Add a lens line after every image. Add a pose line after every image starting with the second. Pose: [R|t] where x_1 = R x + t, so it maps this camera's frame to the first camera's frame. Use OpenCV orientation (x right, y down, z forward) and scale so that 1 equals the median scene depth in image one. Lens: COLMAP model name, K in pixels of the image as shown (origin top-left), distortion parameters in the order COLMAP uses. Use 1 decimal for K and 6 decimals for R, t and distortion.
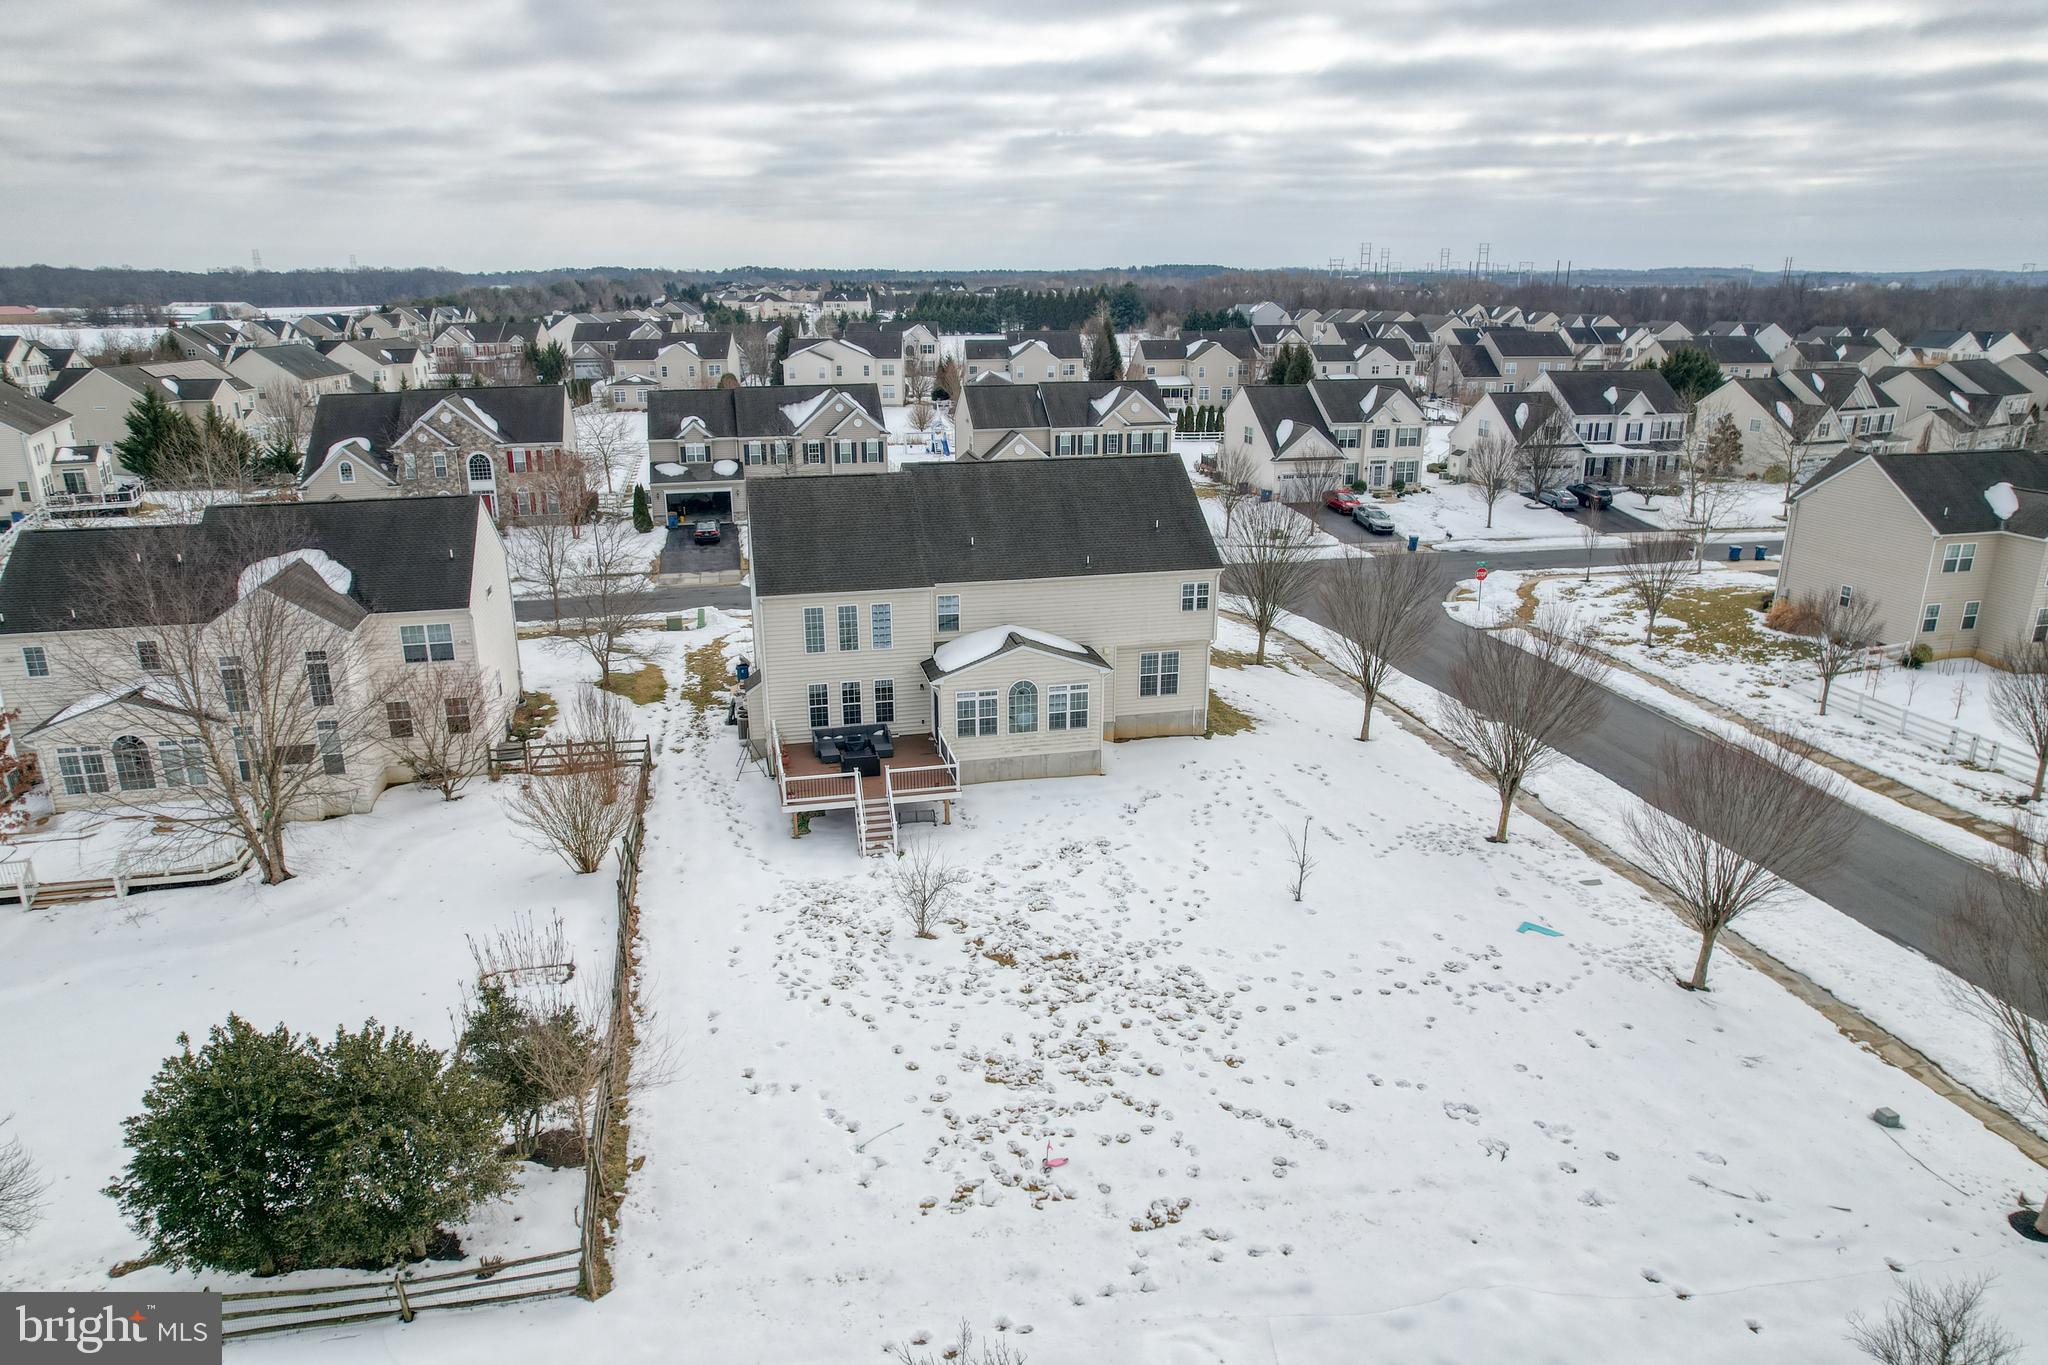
lens RADIAL K [[1291.7, 0, 1024.0], [0, 1291.7, 682.5], [0, 0, 1]] dist [-0.076954, 0.052357]
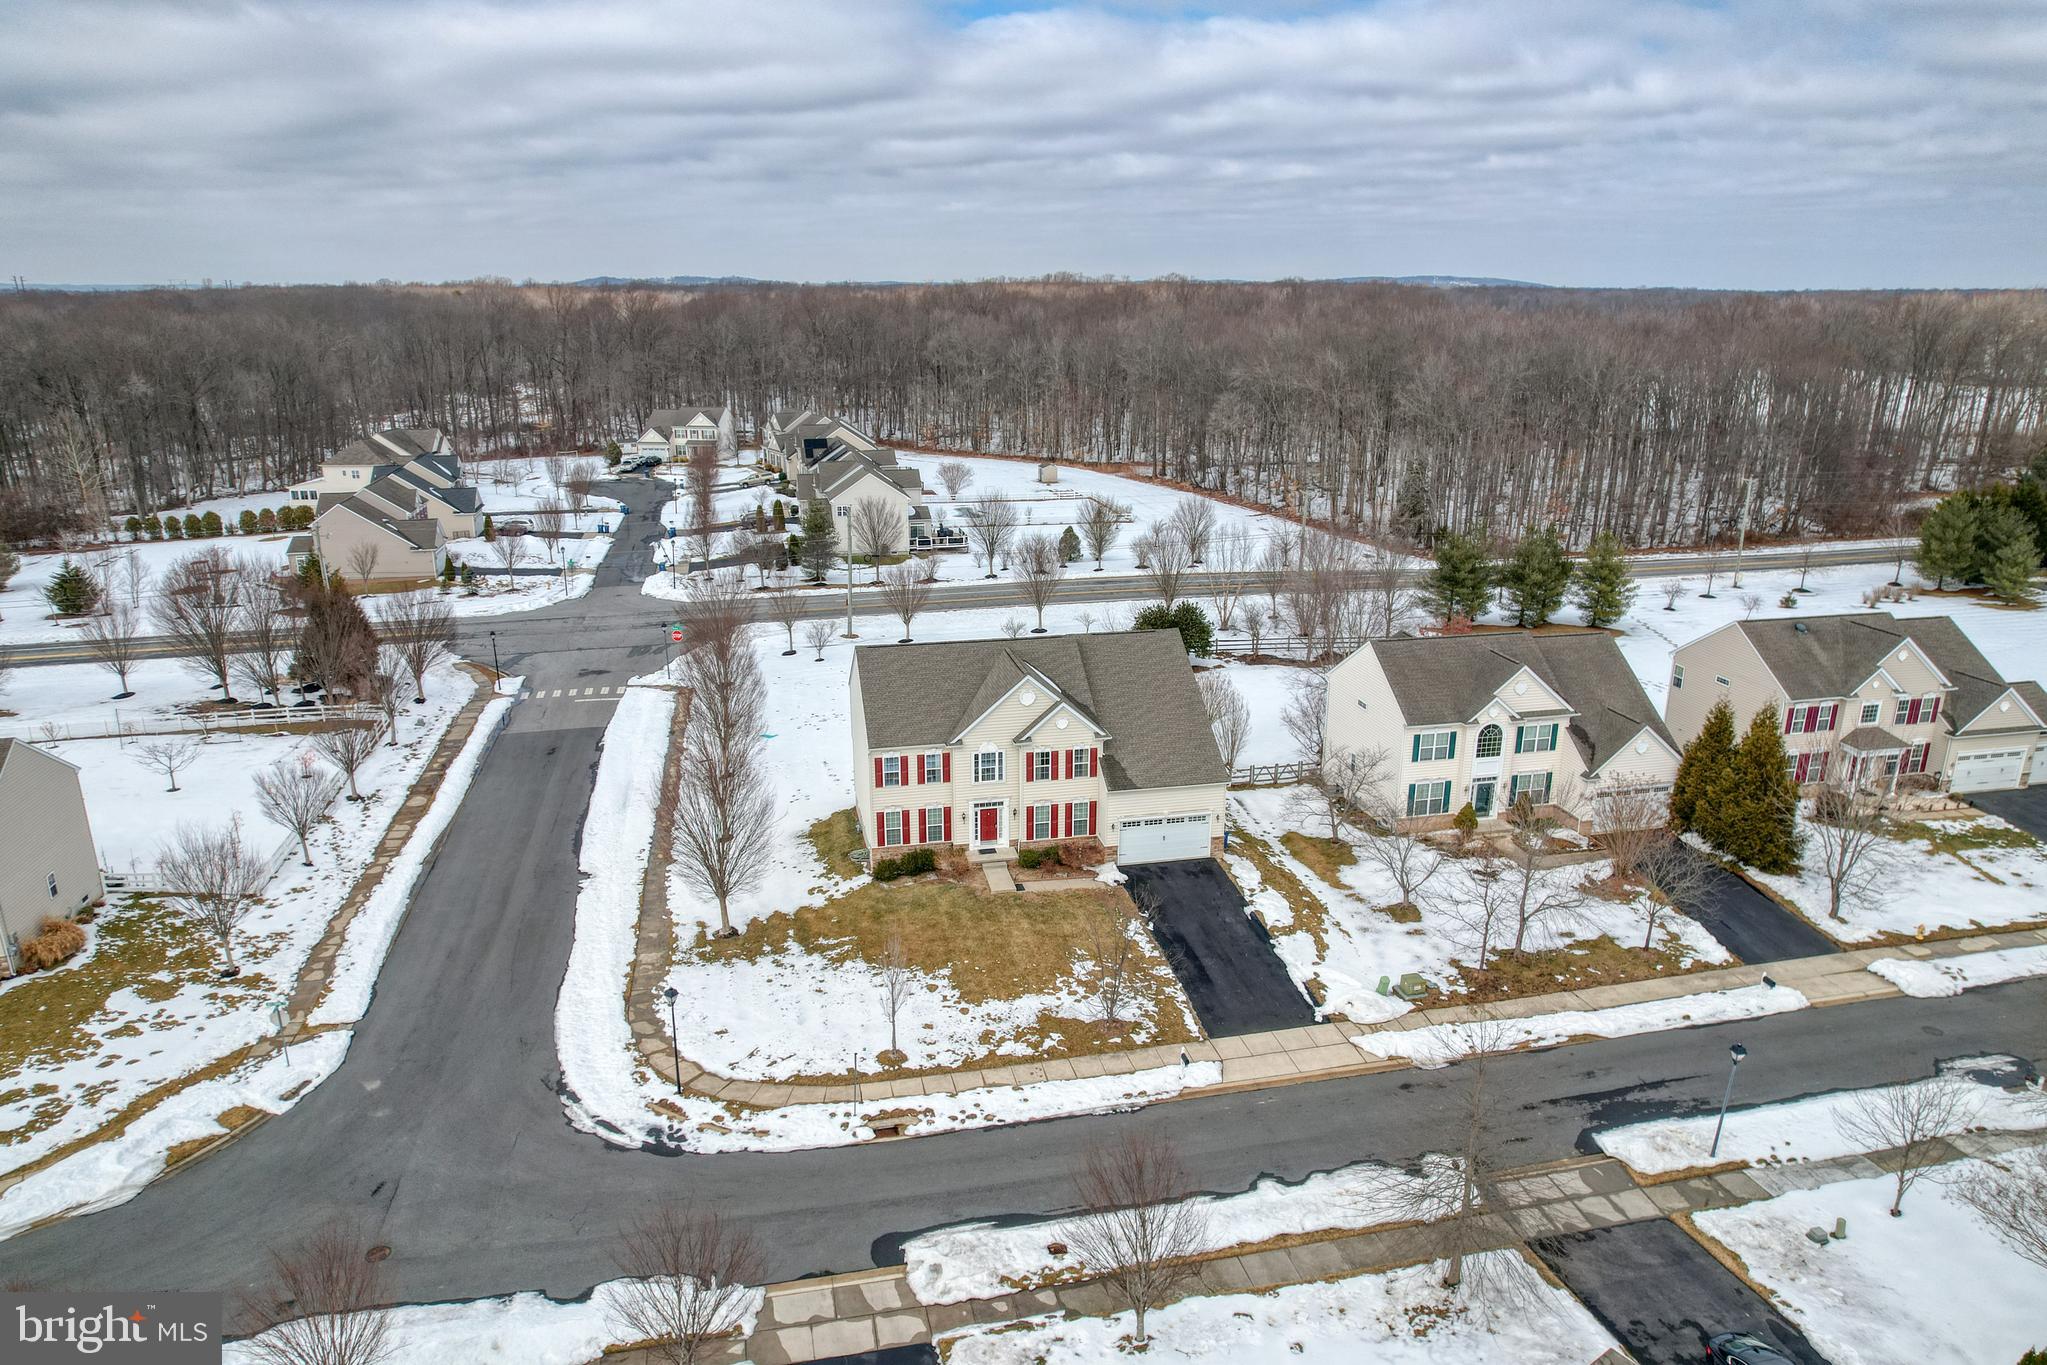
lens RADIAL K [[1291.1, 0, 1023.5], [0, 1291.1, 682.5], [0, 0, 1]] dist [-0.076954, 0.052357]
pose [[-0.999934, -0.003341, 0.011014, -0.053446], [0.003501, 0.823308, 0.567585, -0.848237], [-0.010964, 0.567586, -0.823241, 2.025737]]
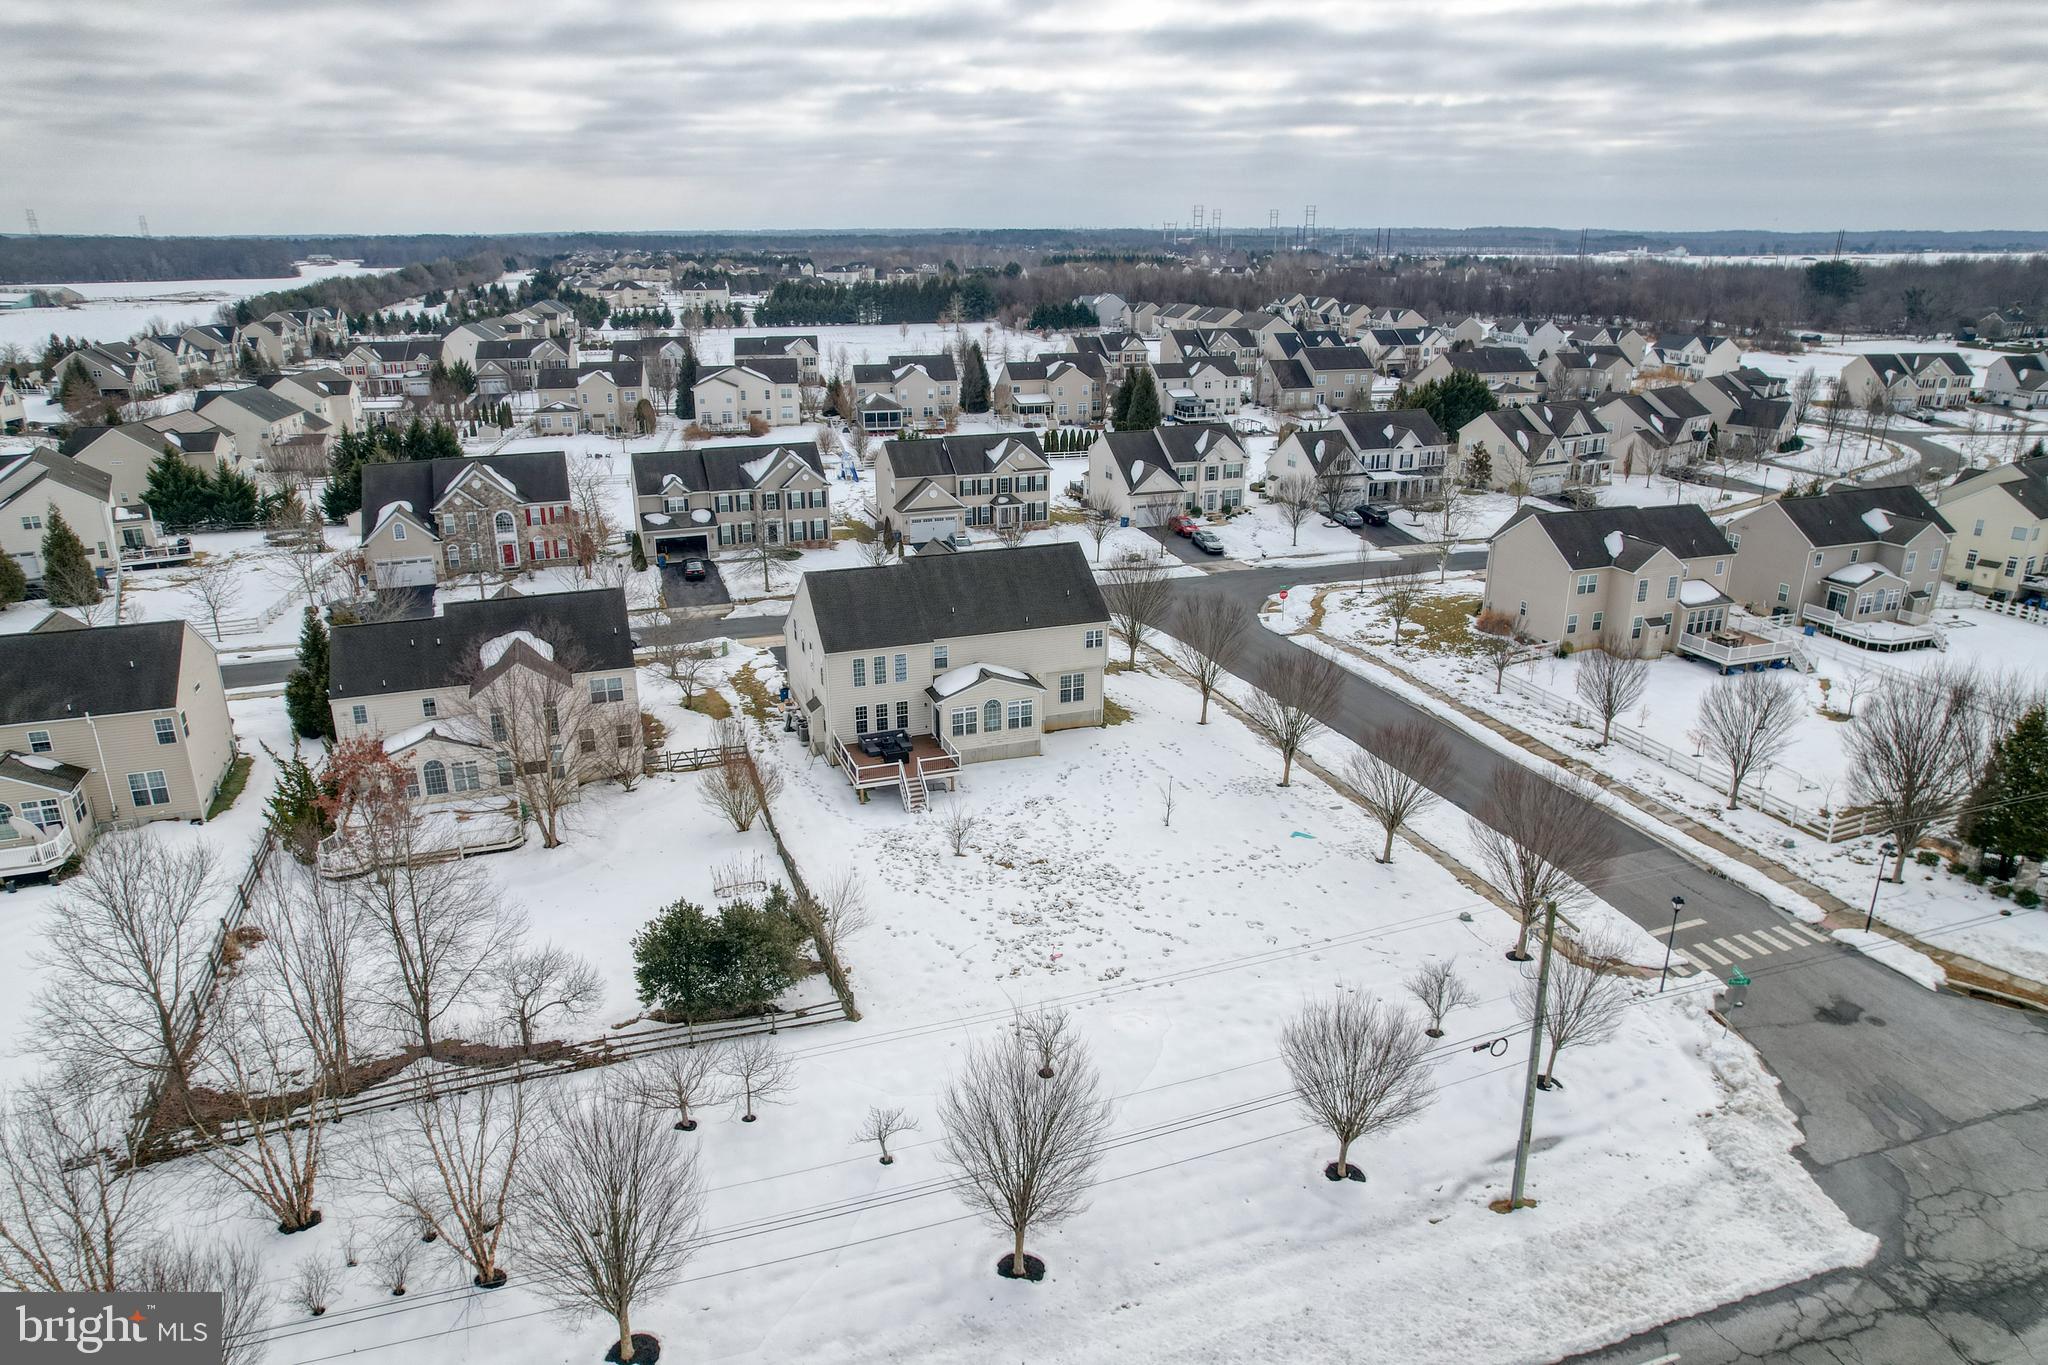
lens RADIAL K [[1291.7, 0, 1024.0], [0, 1291.7, 682.5], [0, 0, 1]] dist [-0.076954, 0.052357]
pose [[0.992597, -0.037965, 0.115367, -0.125566], [0.034319, 0.998852, 0.033422, -0.064203], [-0.116504, -0.029215, 0.992760, -0.511466]]
